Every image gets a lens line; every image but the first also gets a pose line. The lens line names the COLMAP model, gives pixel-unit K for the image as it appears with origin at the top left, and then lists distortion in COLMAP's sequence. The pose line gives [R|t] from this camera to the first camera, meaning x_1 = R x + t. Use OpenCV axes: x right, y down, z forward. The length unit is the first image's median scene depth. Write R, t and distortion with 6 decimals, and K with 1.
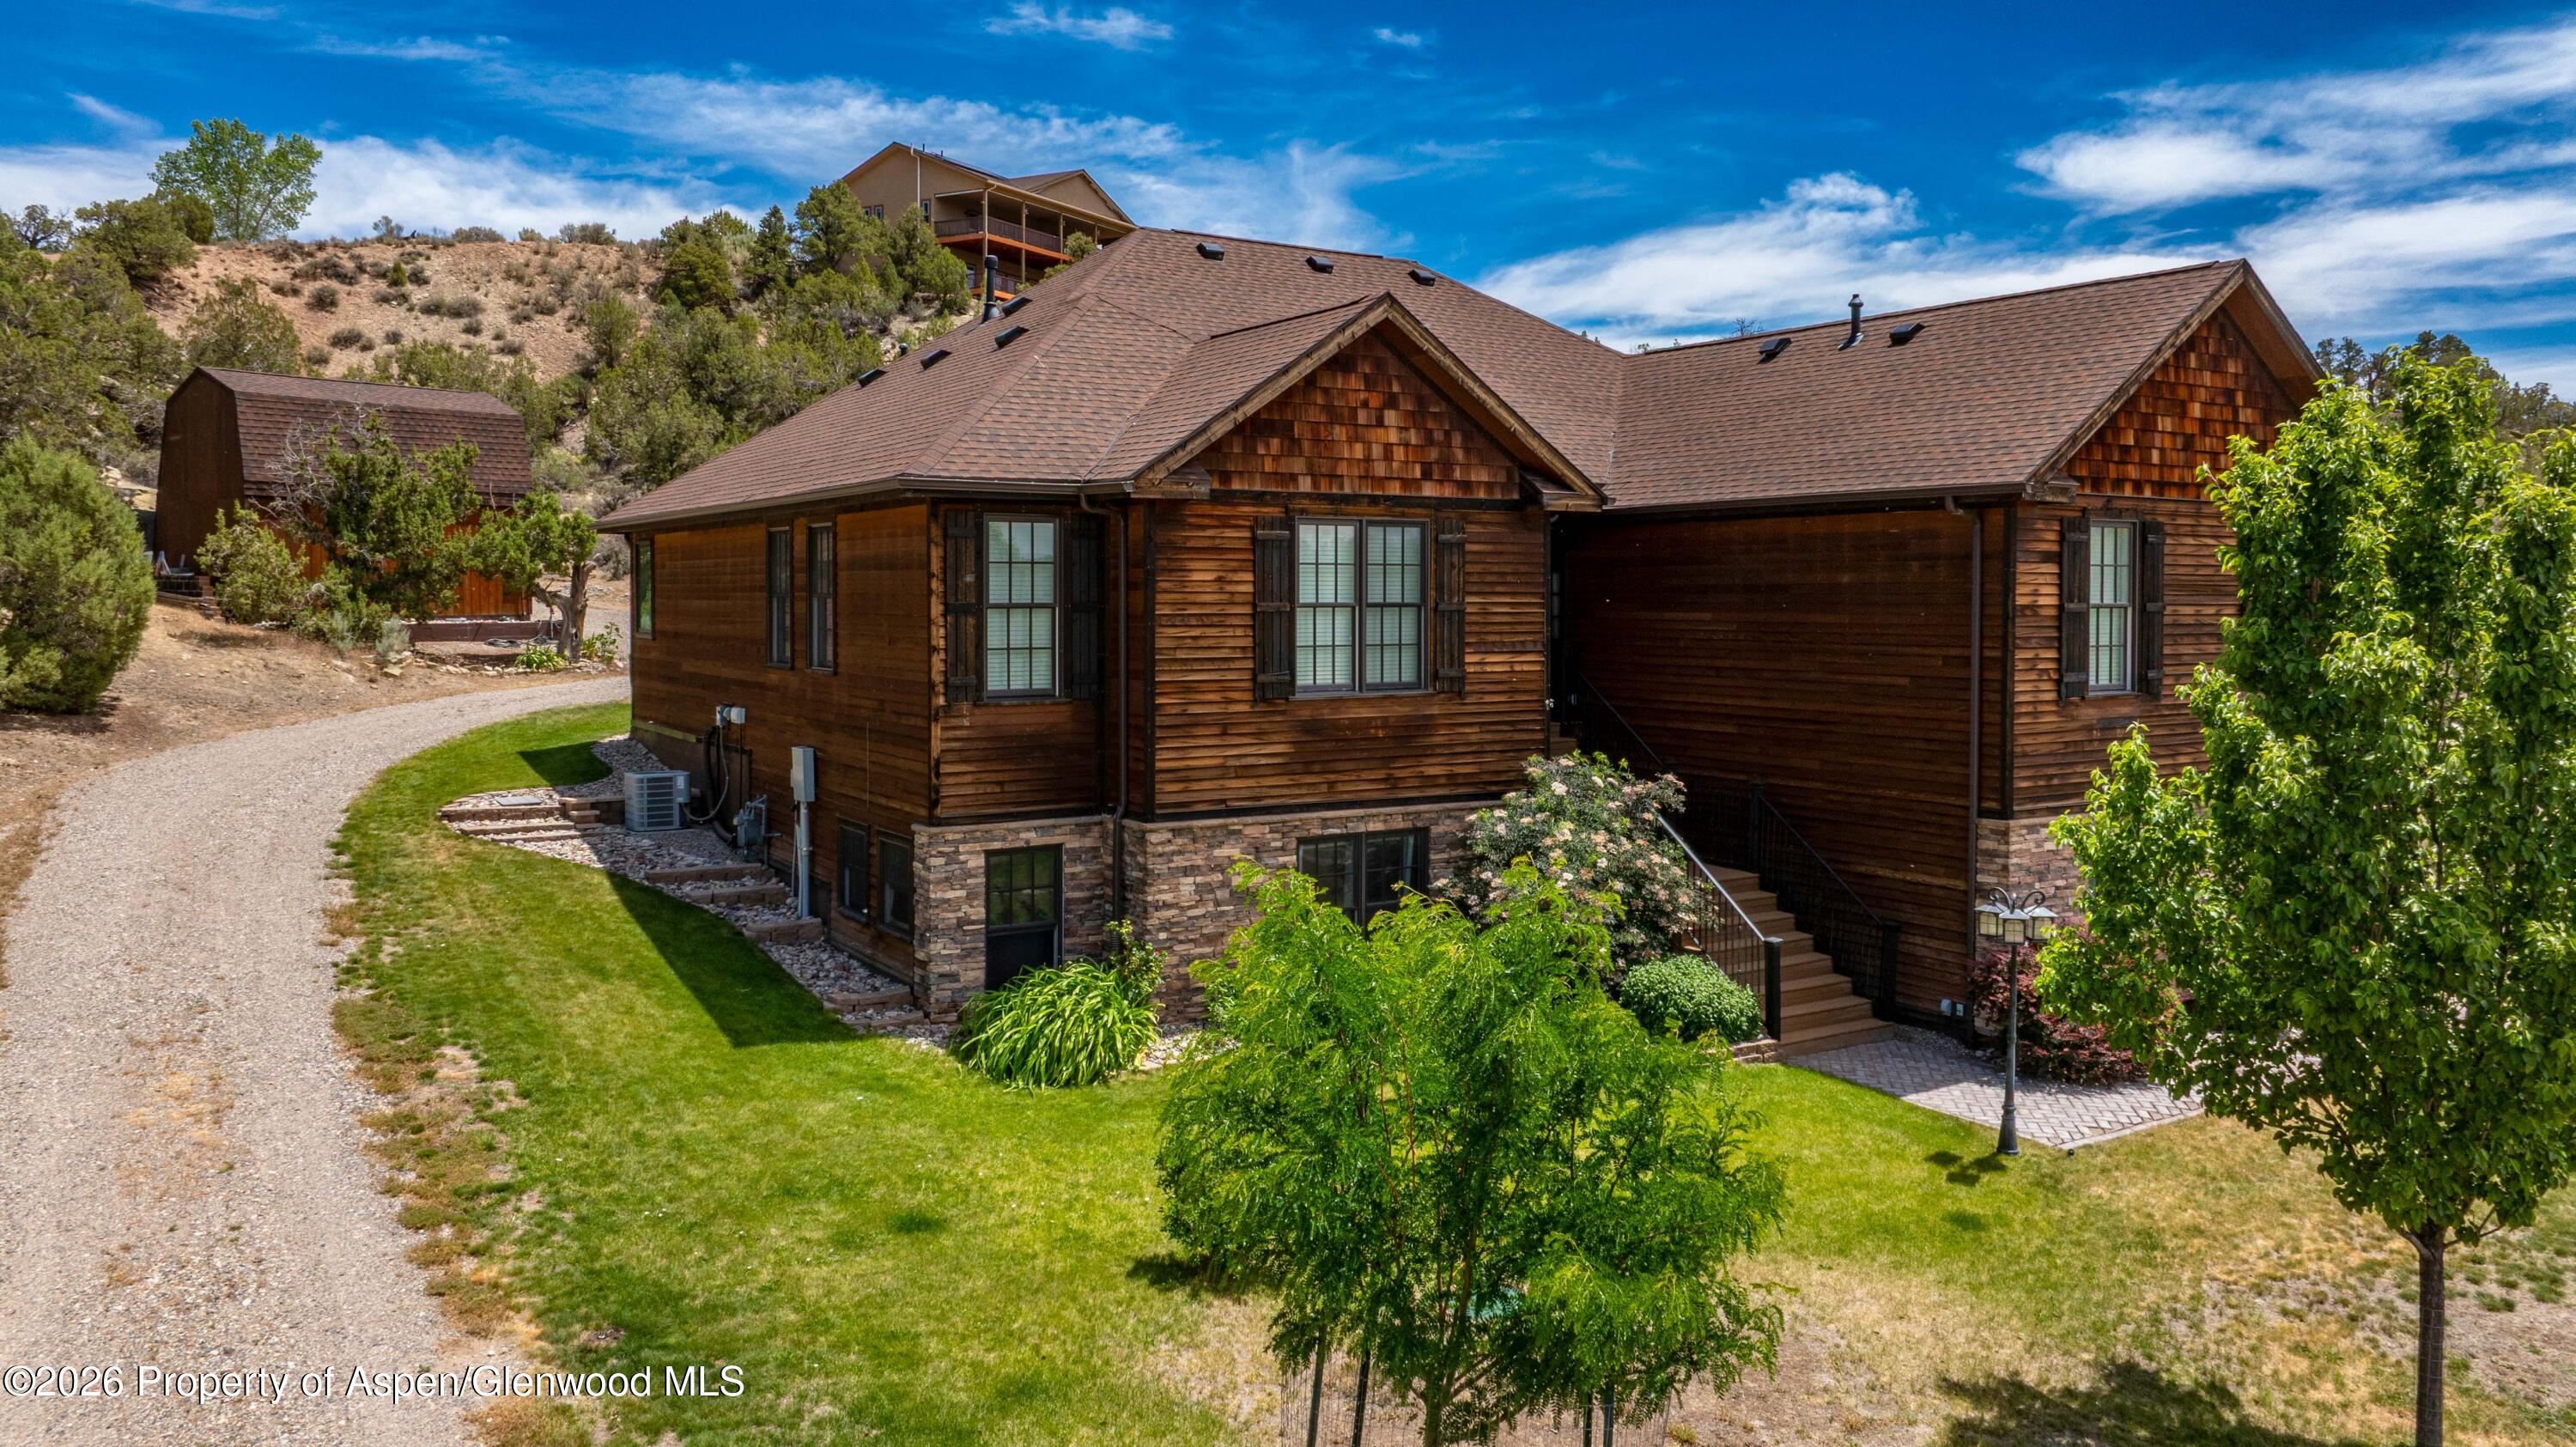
lens RADIAL K [[1866.4, 0, 1288.9], [0, 1866.4, 705.4], [0, 0, 1]] dist [-0.034775, 0.043713]
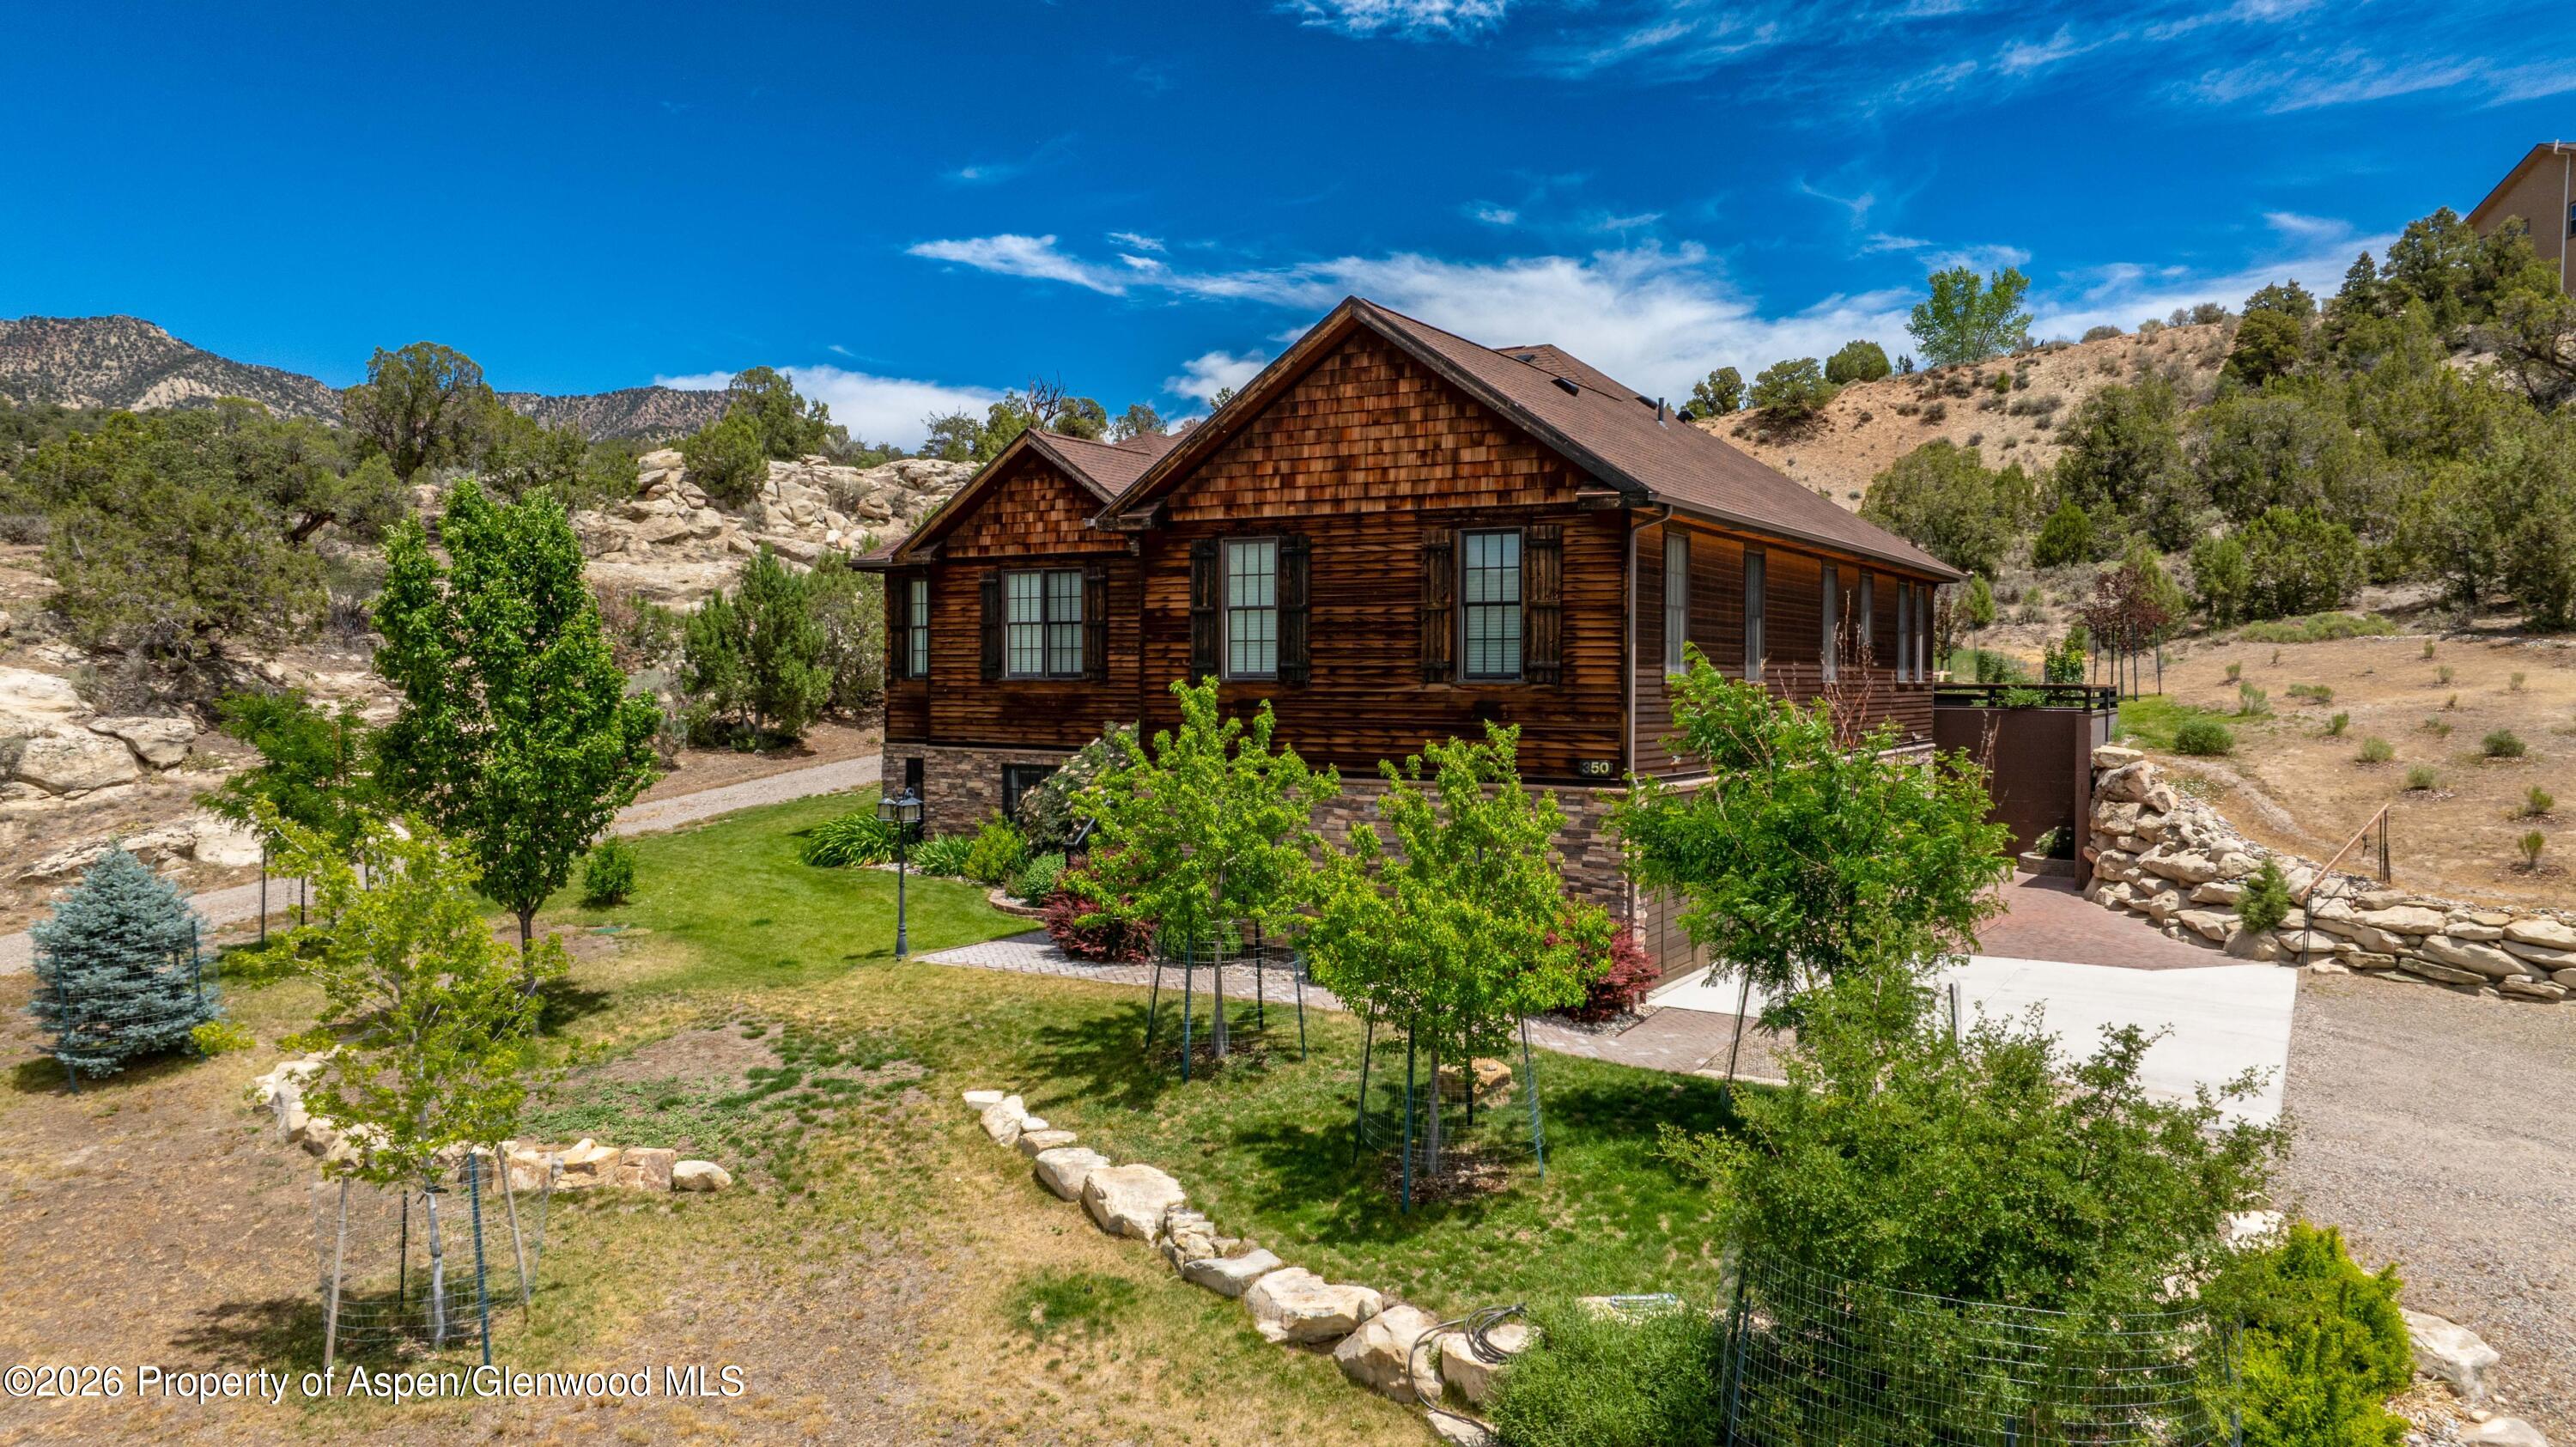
lens RADIAL K [[1866.4, 0, 1288.9], [0, 1866.4, 705.4], [0, 0, 1]] dist [-0.034775, 0.043713]
pose [[0.441426, 0.013605, -0.897195, 1.577193], [-0.056391, 0.998329, -0.012606, 0.025407], [0.895524, 0.056158, 0.441455, 0.482609]]
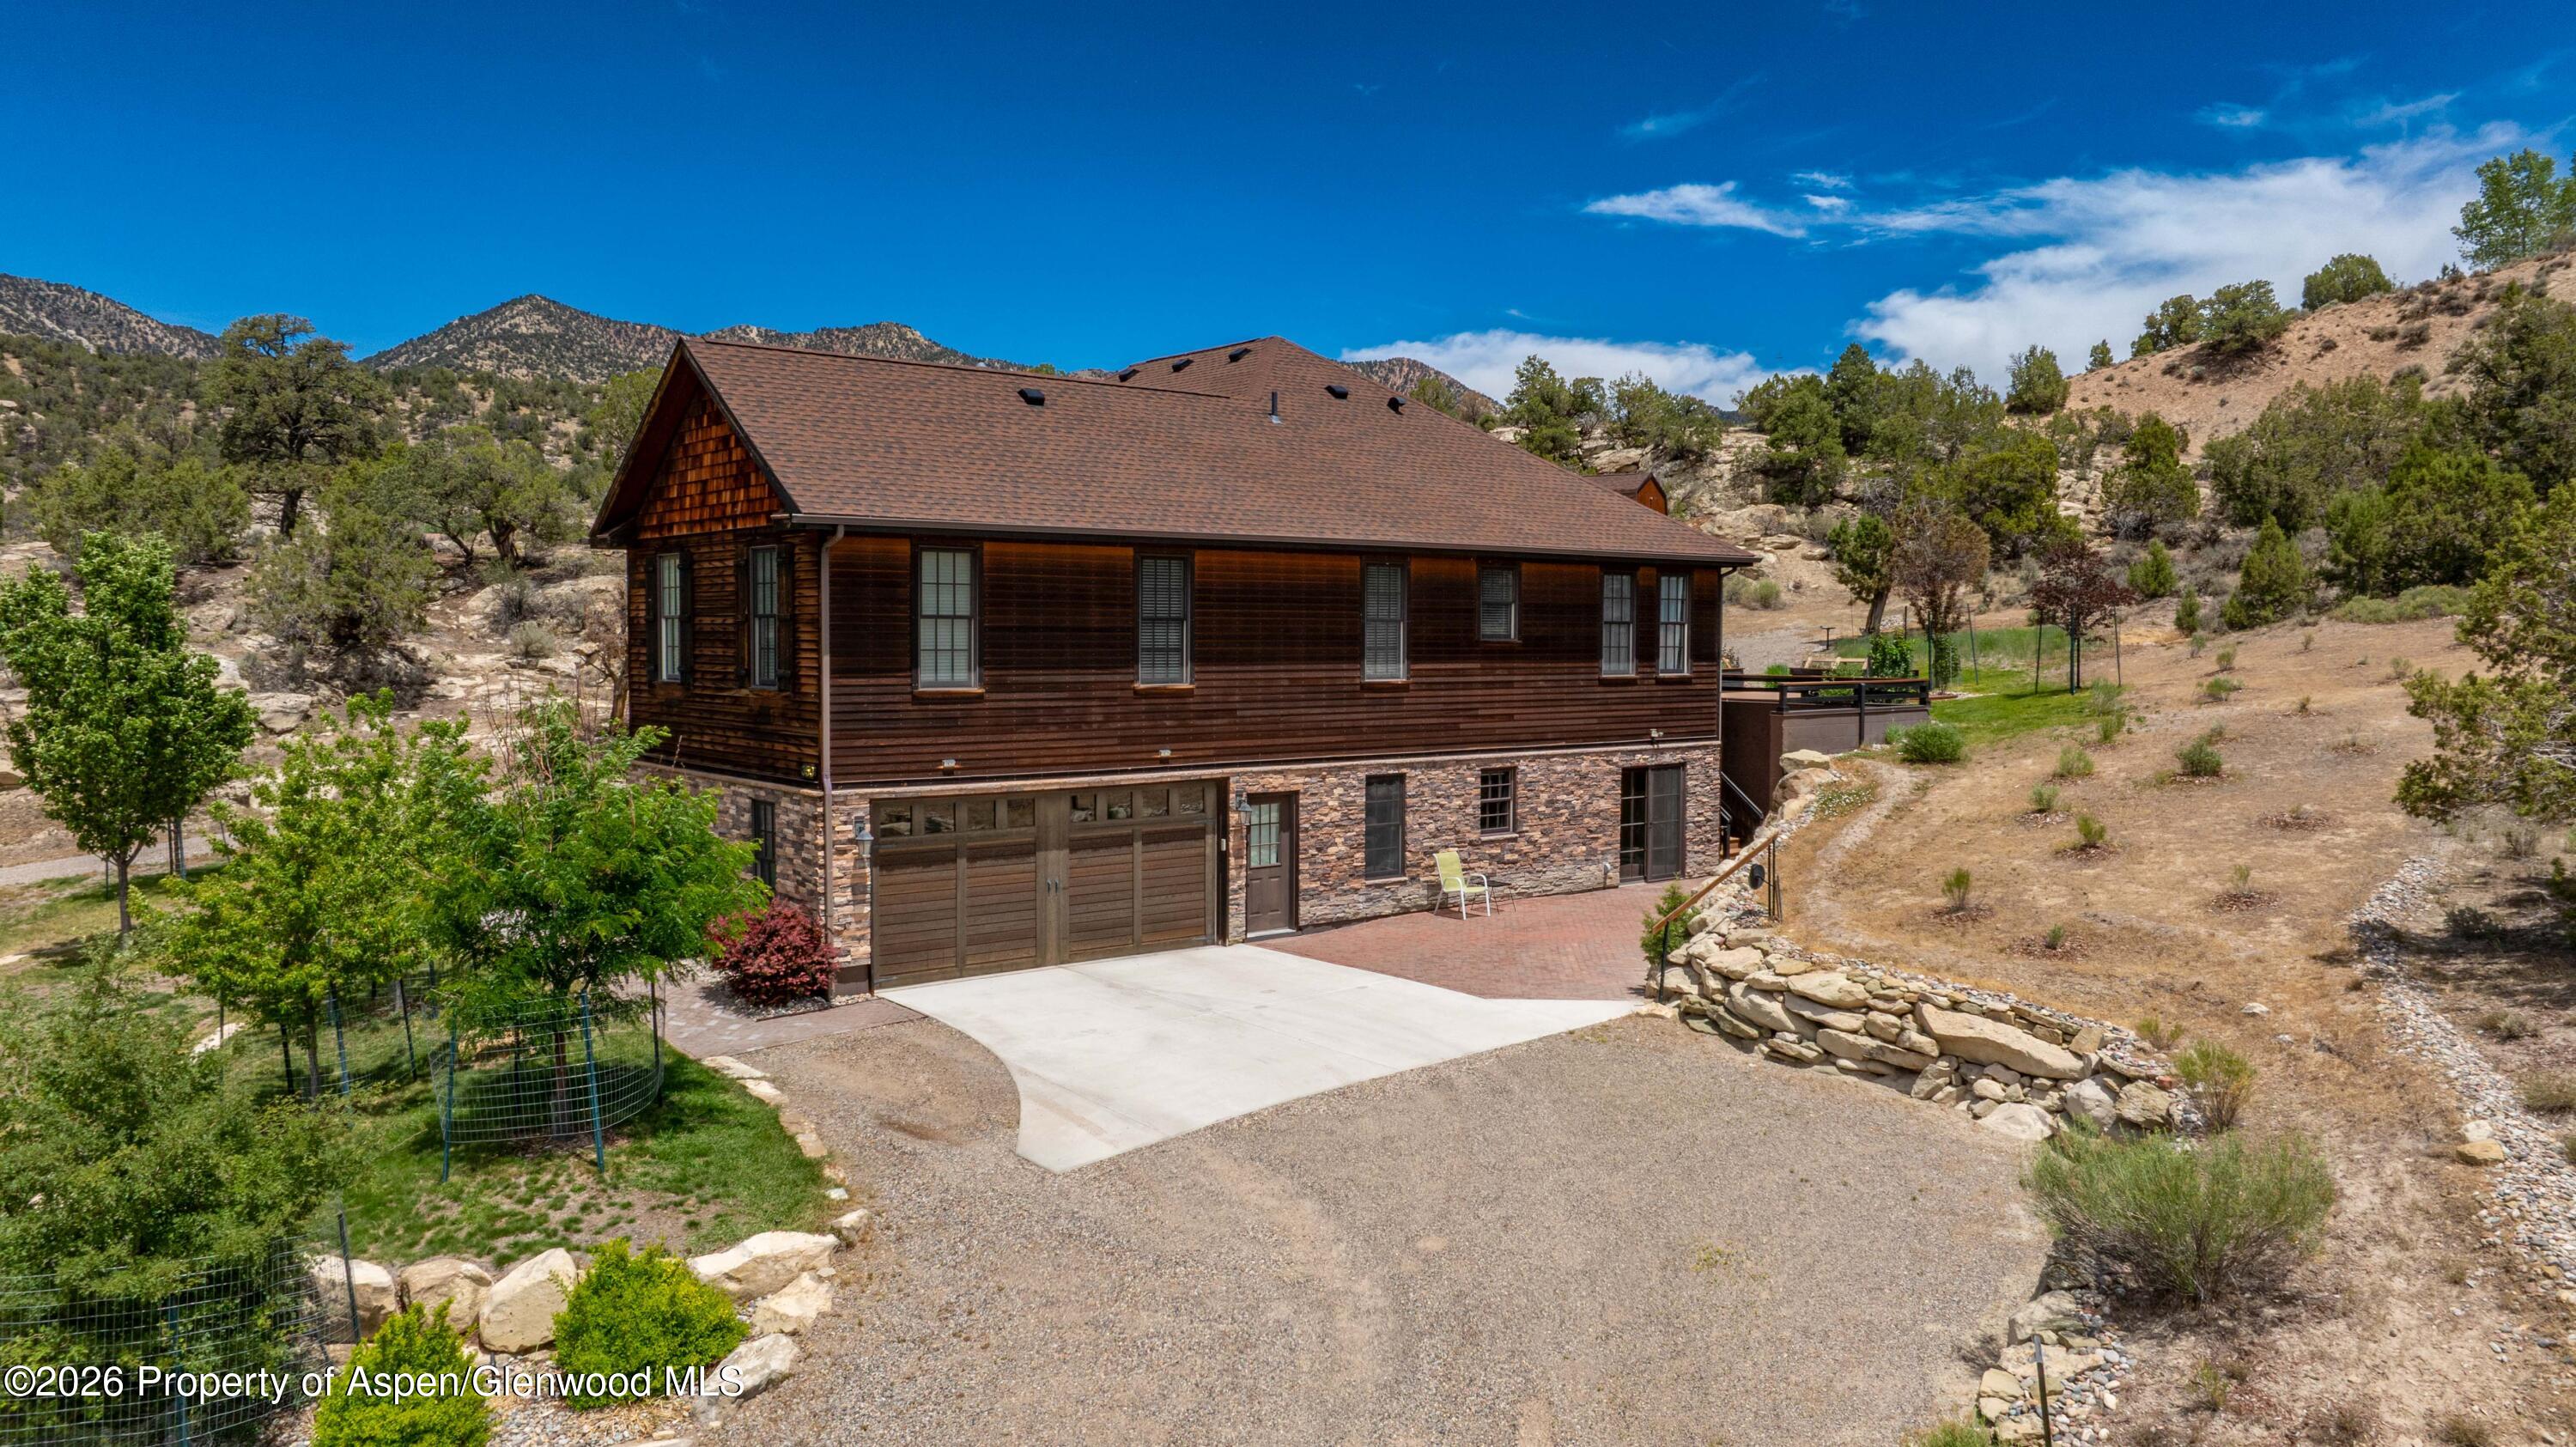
lens RADIAL K [[1866.4, 0, 1288.9], [0, 1866.4, 705.4], [0, 0, 1]] dist [-0.034775, 0.043713]
pose [[0.091482, 0.038049, -0.995080, 1.859056], [-0.061921, 0.997553, 0.032451, -0.059423], [0.993880, 0.058648, 0.093614, 1.316422]]
